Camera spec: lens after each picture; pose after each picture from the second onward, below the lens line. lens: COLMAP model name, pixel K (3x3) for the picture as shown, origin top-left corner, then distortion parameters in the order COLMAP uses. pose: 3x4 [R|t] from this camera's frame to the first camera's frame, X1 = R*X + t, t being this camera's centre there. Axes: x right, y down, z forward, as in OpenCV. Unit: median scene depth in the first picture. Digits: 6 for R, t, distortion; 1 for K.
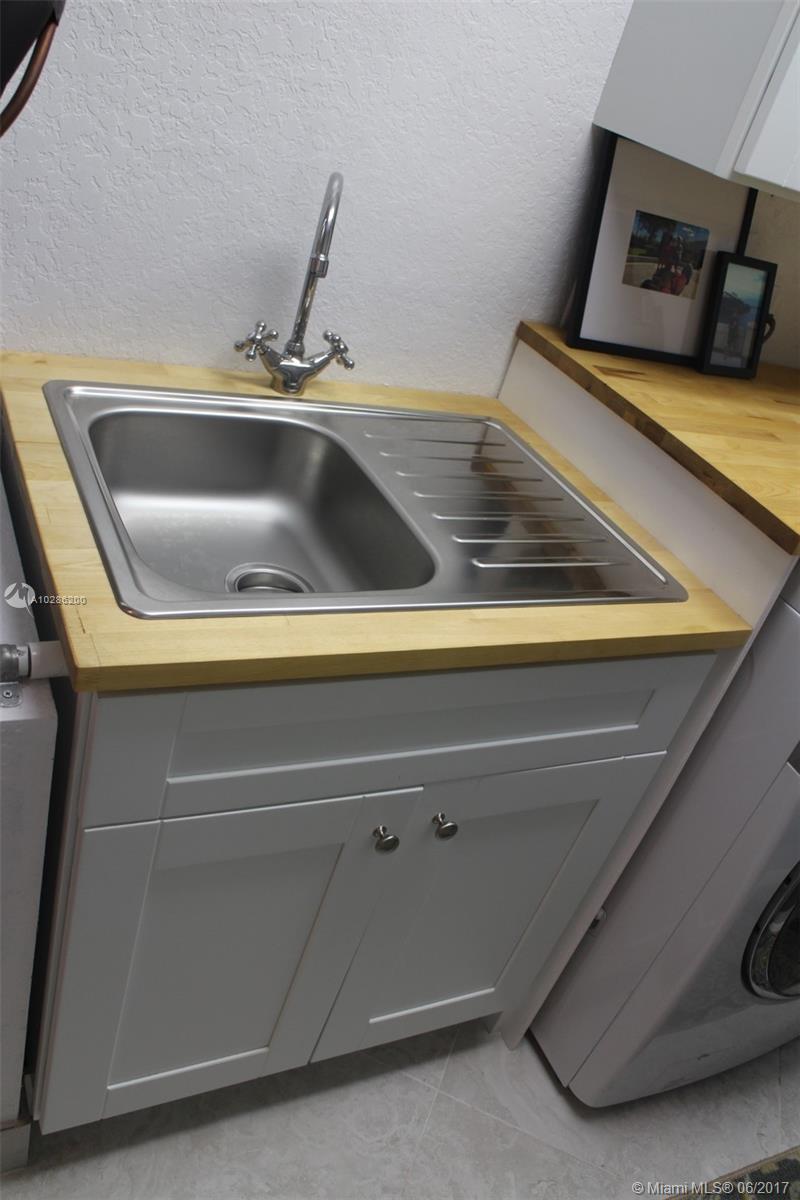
lens RADIAL K [[976.6, 0, 400.0], [0, 976.6, 600.0], [0, 0, 1]] dist [-0.168780, 0.129382]
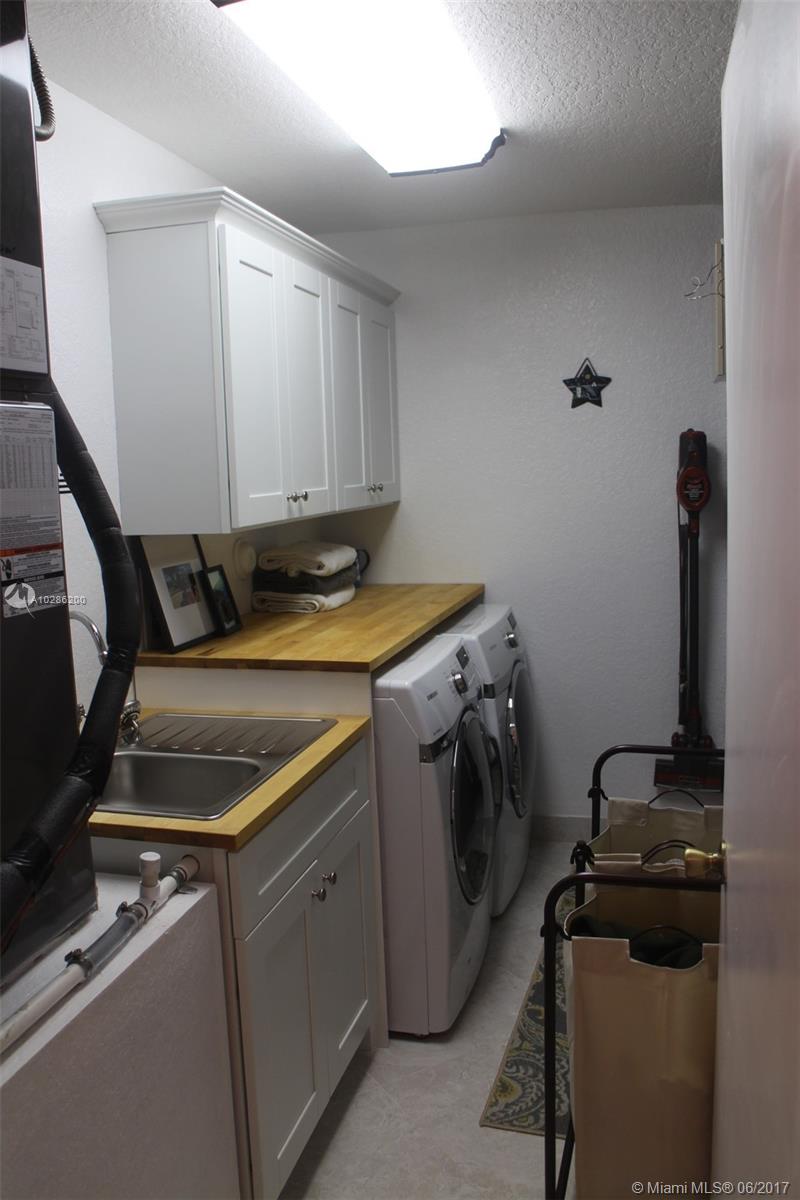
lens RADIAL K [[972.6, 0, 400.0], [0, 972.6, 600.0], [0, 0, 1]] dist [-0.106124, 0.001332]
pose [[0.620555, -0.389976, 0.680316, -0.676918], [0.578783, 0.813134, -0.061829, -0.005205], [-0.529077, 0.432124, 0.730306, -0.474952]]
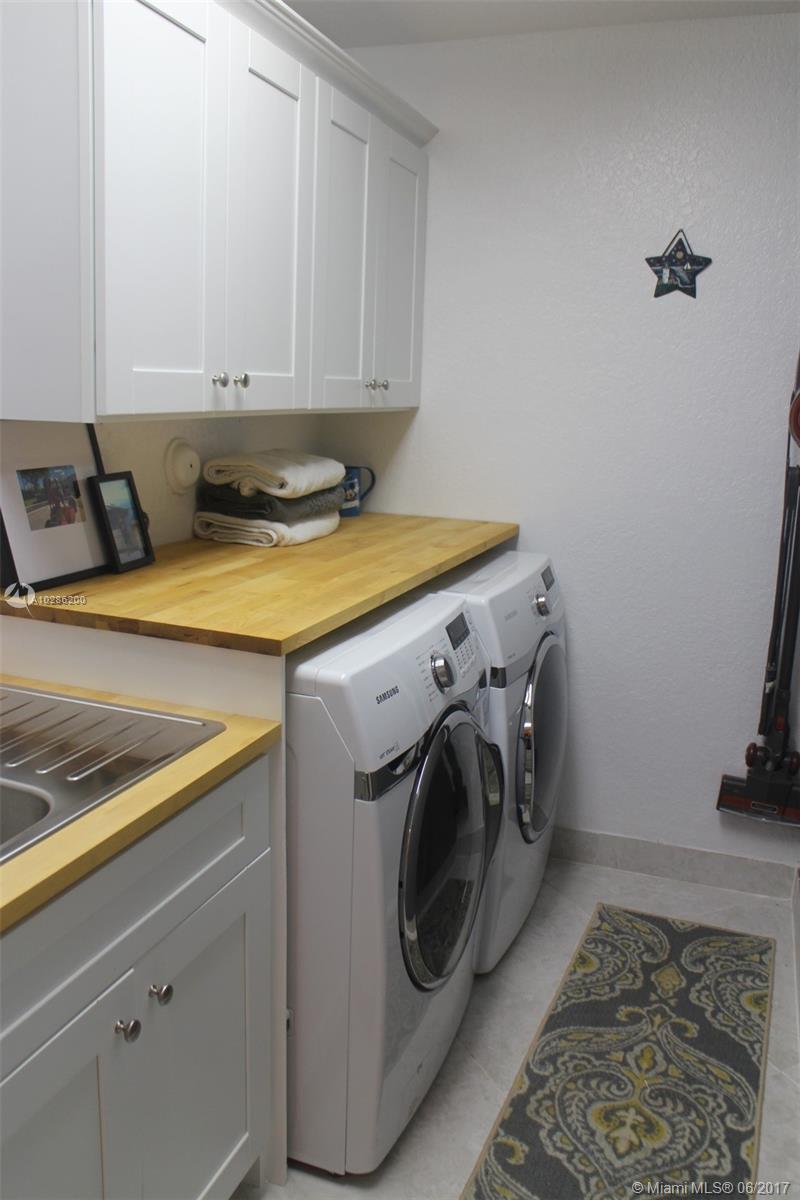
lens RADIAL K [[976.6, 0, 400.0], [0, 976.6, 600.0], [0, 0, 1]] dist [-0.168780, 0.129382]
pose [[0.702158, -0.385035, 0.598934, -0.181192], [0.505640, 0.861876, -0.038712, 0.015208], [-0.501301, 0.330027, 0.799862, -0.134150]]
